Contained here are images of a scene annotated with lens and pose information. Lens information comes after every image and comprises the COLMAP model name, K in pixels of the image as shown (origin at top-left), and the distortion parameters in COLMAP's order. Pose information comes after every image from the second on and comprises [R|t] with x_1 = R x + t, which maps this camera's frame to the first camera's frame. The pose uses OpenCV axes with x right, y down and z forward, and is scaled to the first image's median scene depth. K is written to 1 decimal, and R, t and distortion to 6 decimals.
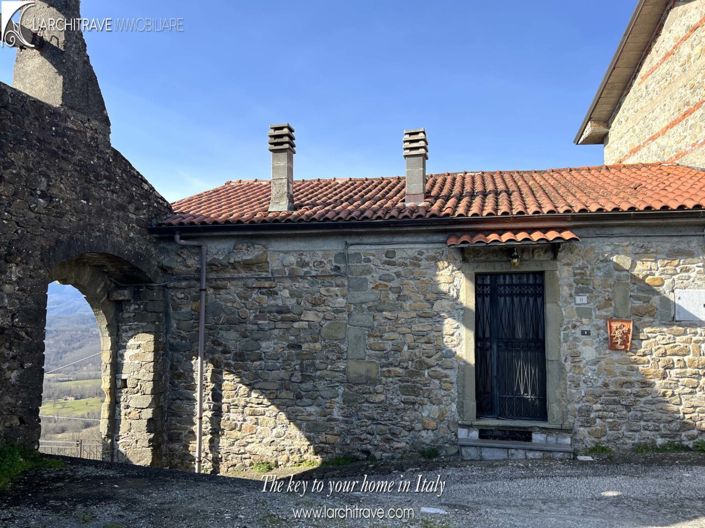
lens RADIAL K [[541.9, 0, 352.5], [0, 541.9, 264.0], [0, 0, 1]] dist [0.064593, -0.057576]
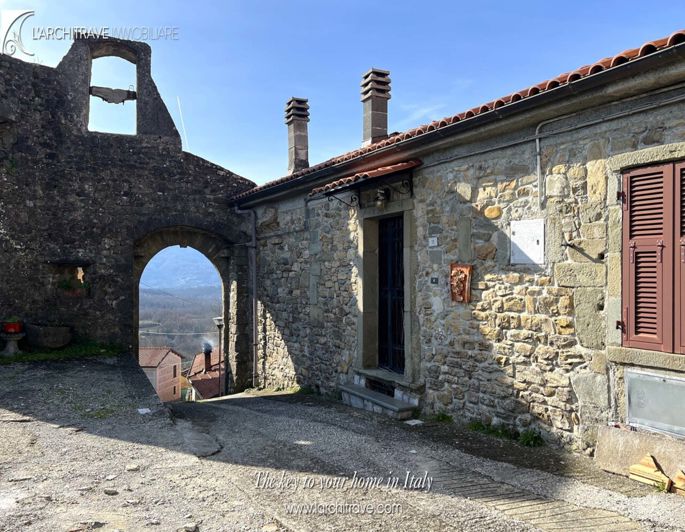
lens RADIAL K [[564.5, 0, 342.5], [0, 564.5, 266.0], [0, 0, 1]] dist [0.088678, -0.001879]
pose [[0.645648, -0.015540, -0.763477, 1.010741], [0.084603, 0.995094, 0.051293, 0.046924], [0.758934, -0.097710, 0.643795, 0.339178]]
